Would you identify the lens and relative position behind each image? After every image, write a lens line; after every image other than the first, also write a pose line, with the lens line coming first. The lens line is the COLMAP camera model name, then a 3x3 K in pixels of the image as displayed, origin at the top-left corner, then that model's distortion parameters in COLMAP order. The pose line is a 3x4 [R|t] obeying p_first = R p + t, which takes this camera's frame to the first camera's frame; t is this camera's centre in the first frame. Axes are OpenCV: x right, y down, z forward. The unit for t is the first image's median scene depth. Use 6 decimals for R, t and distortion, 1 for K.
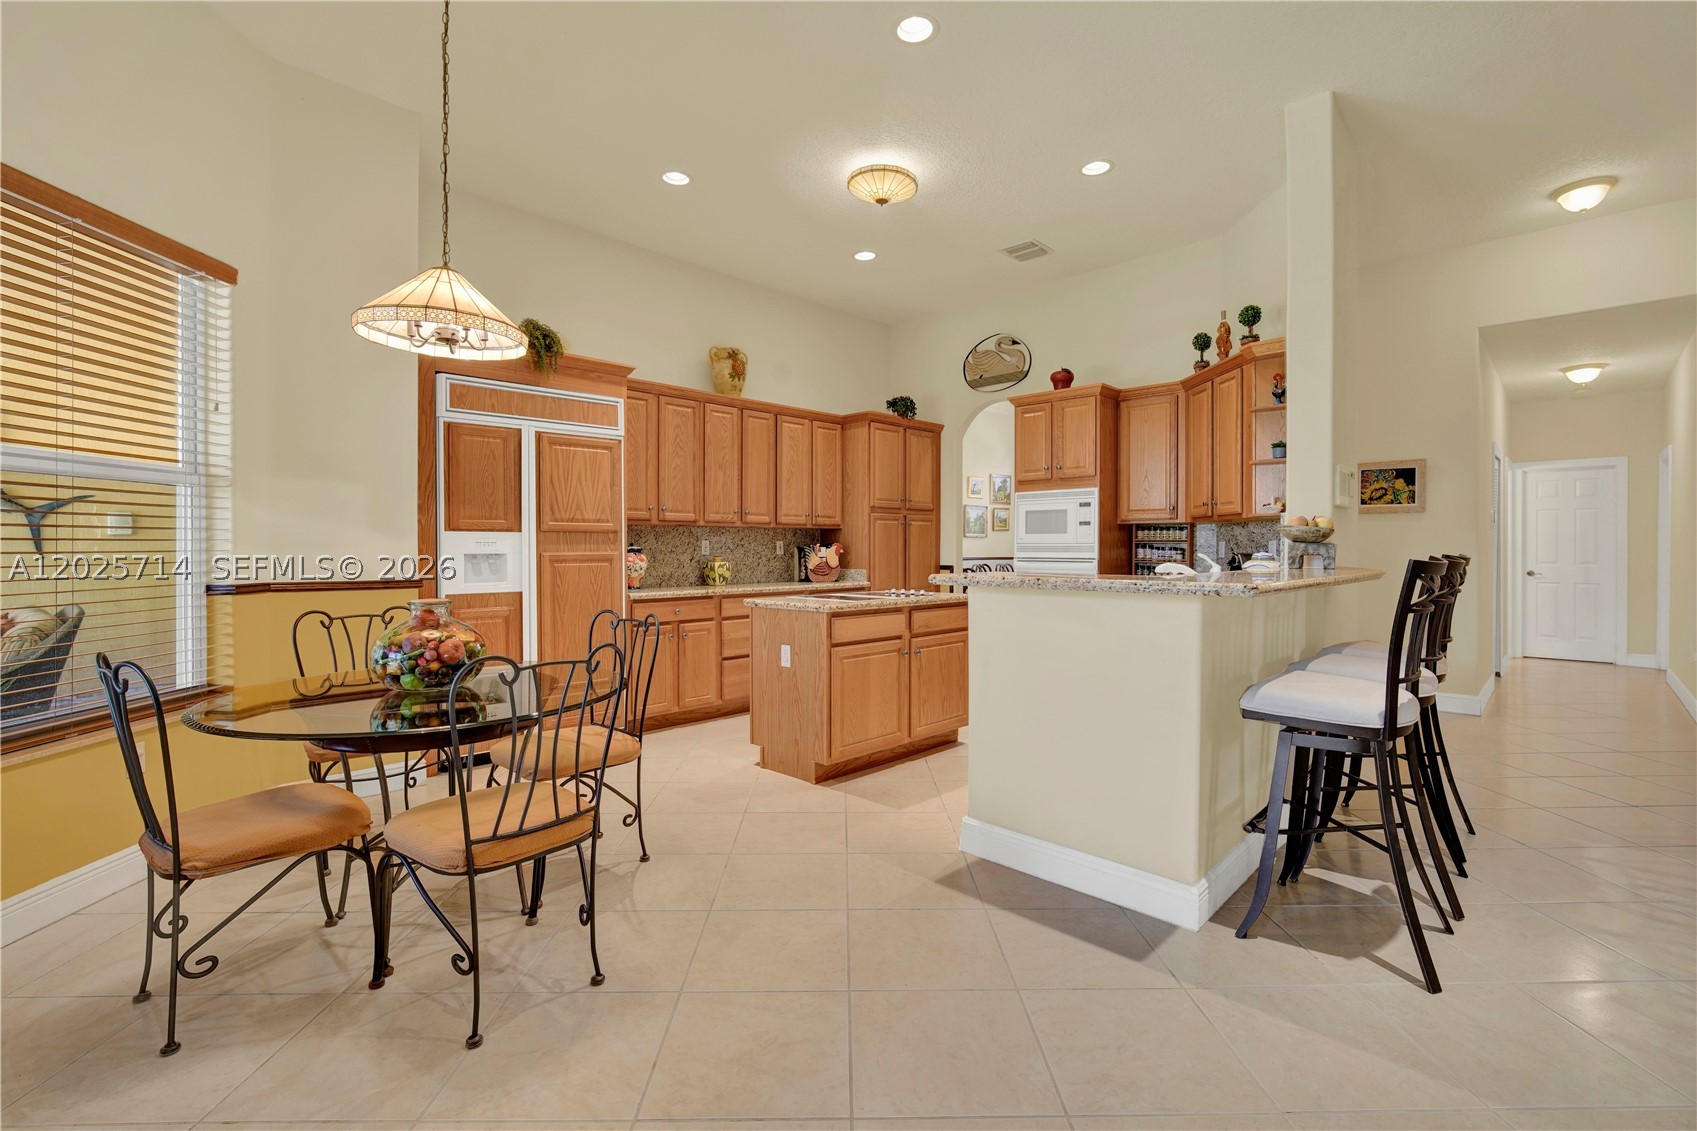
lens RADIAL K [[759.4, 0, 871.2], [0, 759.4, 554.2], [0, 0, 1]] dist [0.028310, -0.000041]
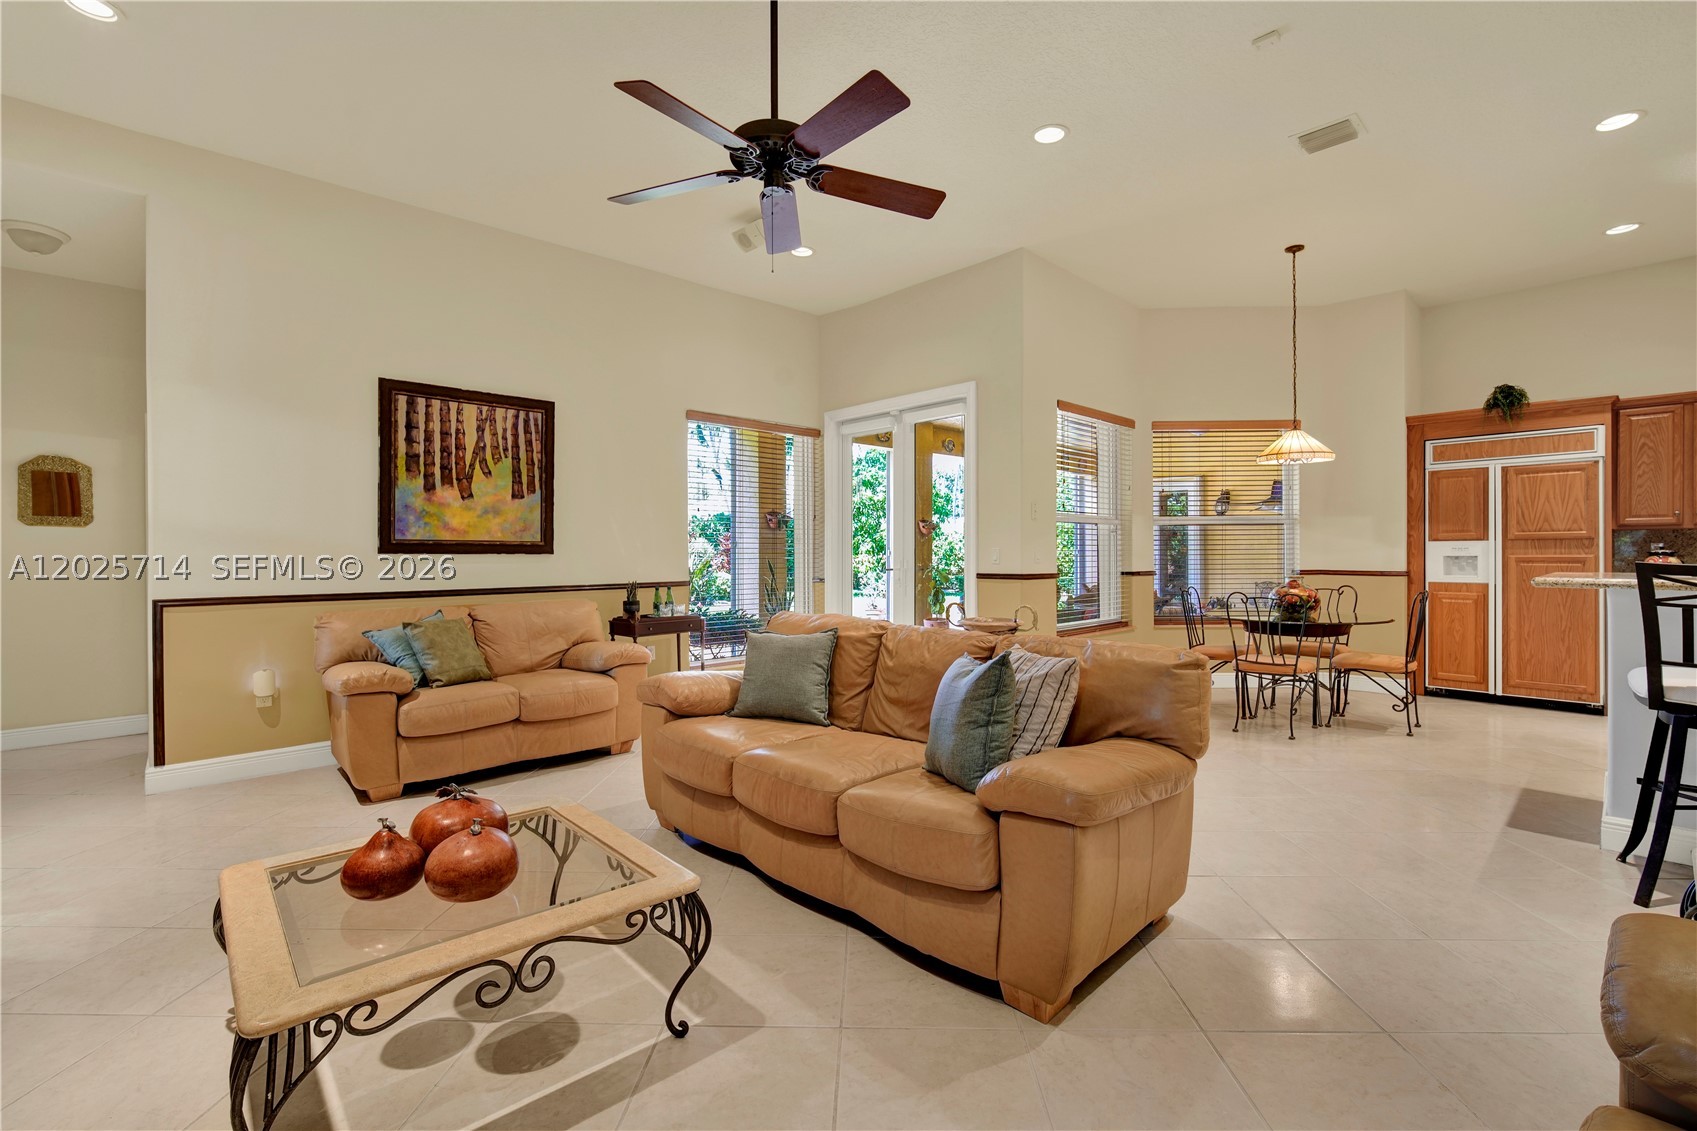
lens RADIAL K [[727.7, 0, 850.1], [0, 727.7, 556.9], [0, 0, 1]] dist [0.000087, 0.000119]
pose [[-0.029472, 0.006241, -0.999546, 0.709888], [-0.004664, 0.999969, 0.006381, -0.001995], [0.999555, 0.004850, -0.029442, -0.099930]]
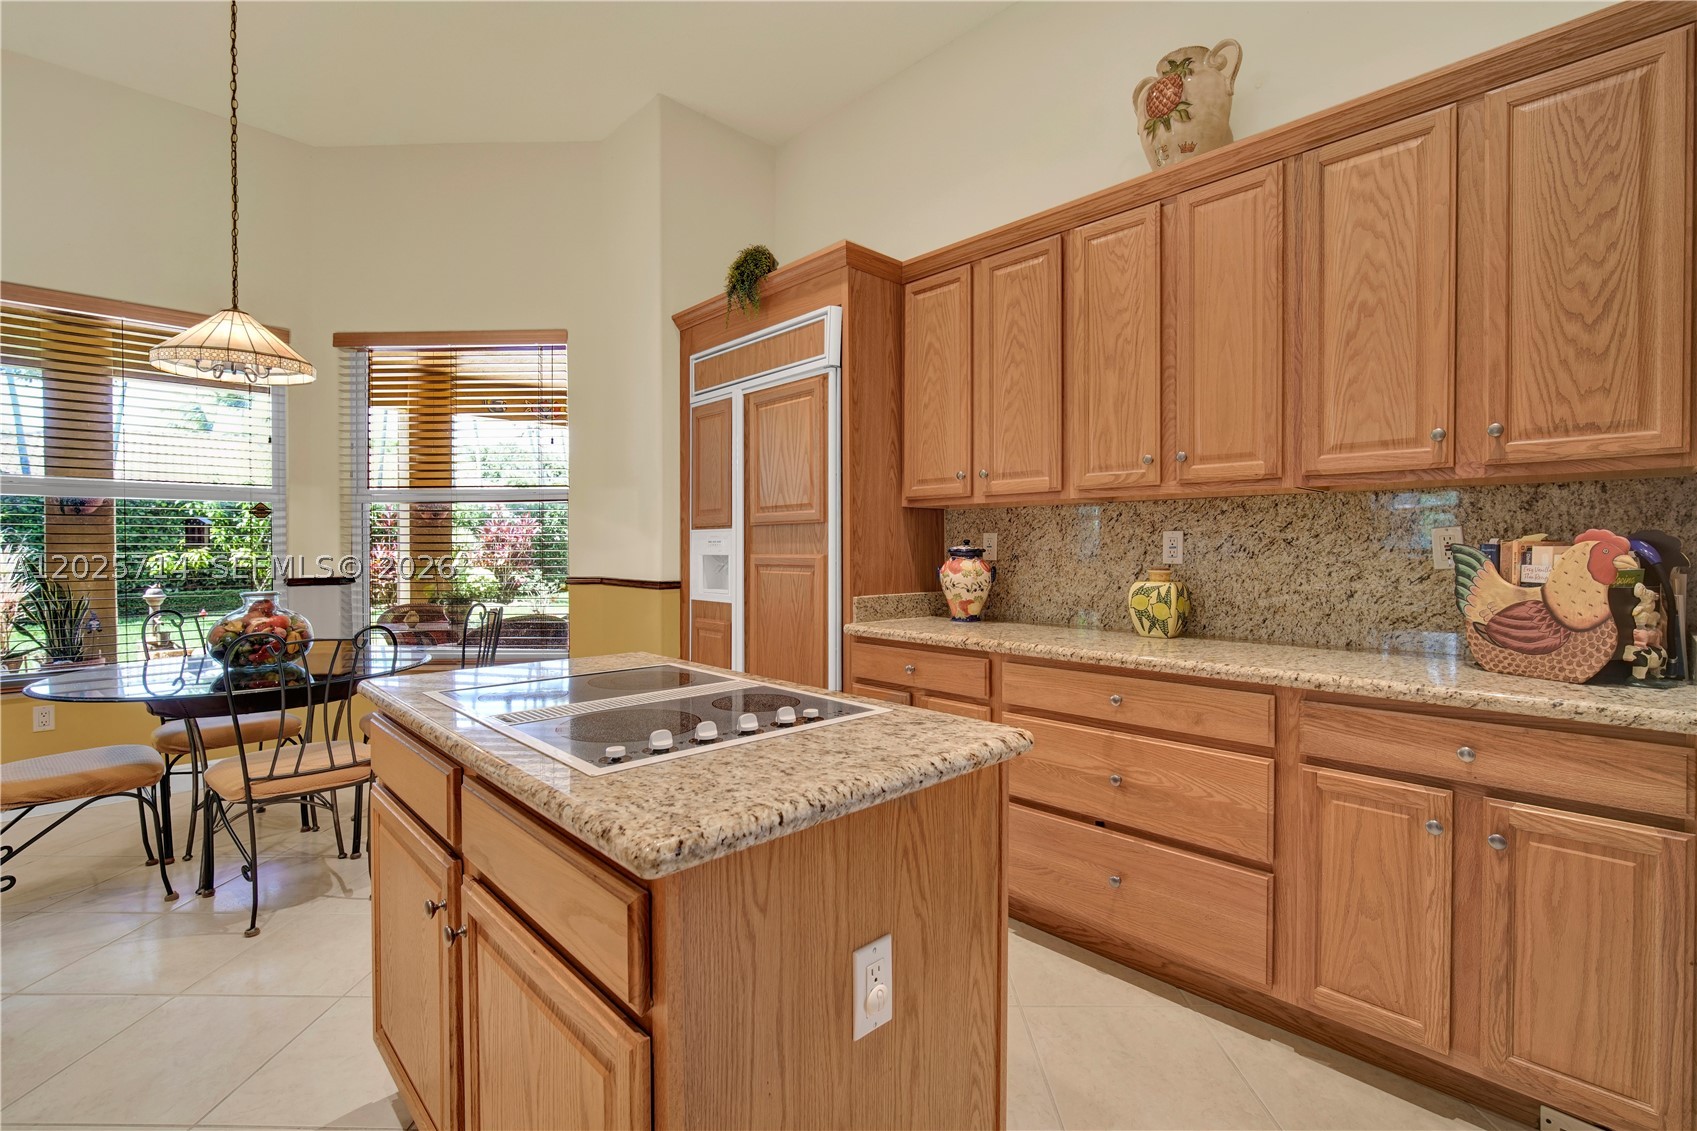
lens RADIAL K [[759.4, 0, 871.2], [0, 759.4, 554.2], [0, 0, 1]] dist [0.028310, -0.000041]
pose [[-0.018455, 0.010494, -0.999775, 0.244104], [-0.003743, 0.999937, 0.010565, -0.009580], [0.999823, 0.003937, -0.018414, 0.902495]]
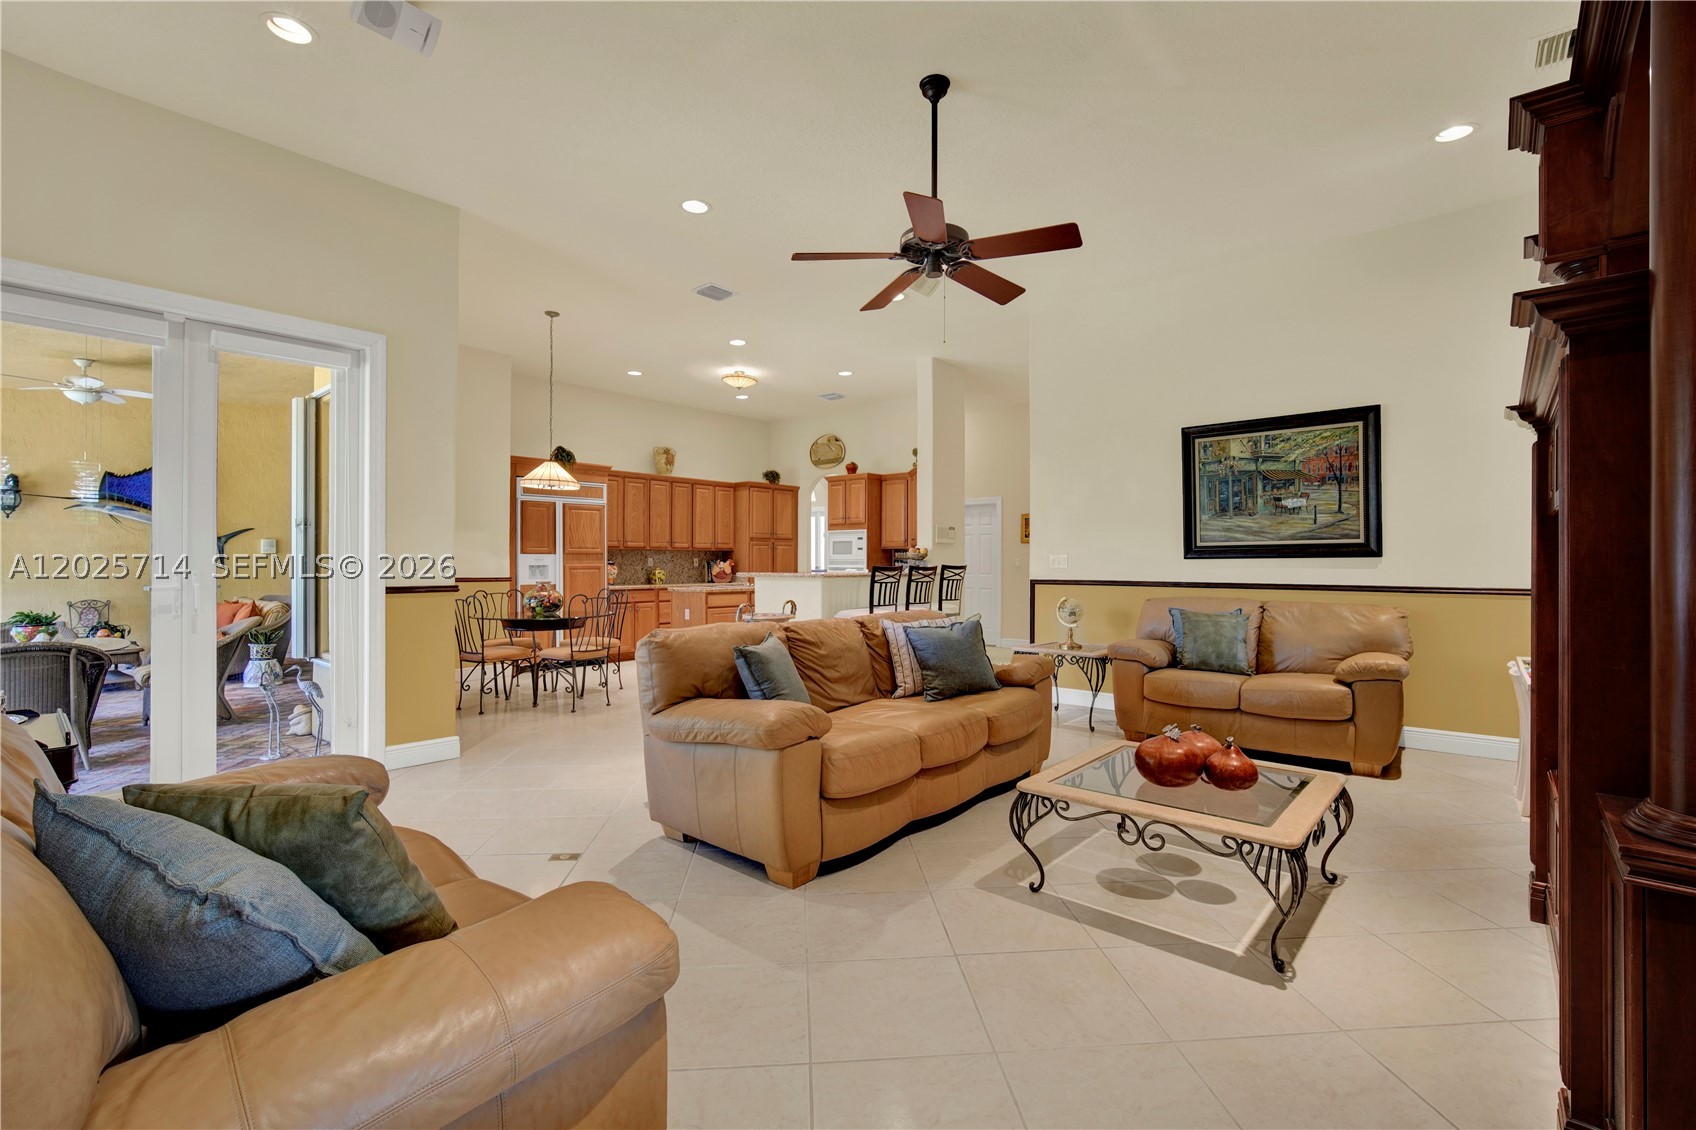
lens RADIAL K [[728.8, 0, 848.0], [0, 728.8, 565.0], [0, 0, 1]] dist [-0.000178, -0.000021]
pose [[0.999242, 0.000621, 0.038912, 0.177742], [-0.000434, 0.999988, -0.004822, 0.006134], [-0.038914, 0.004801, 0.999231, -0.720486]]
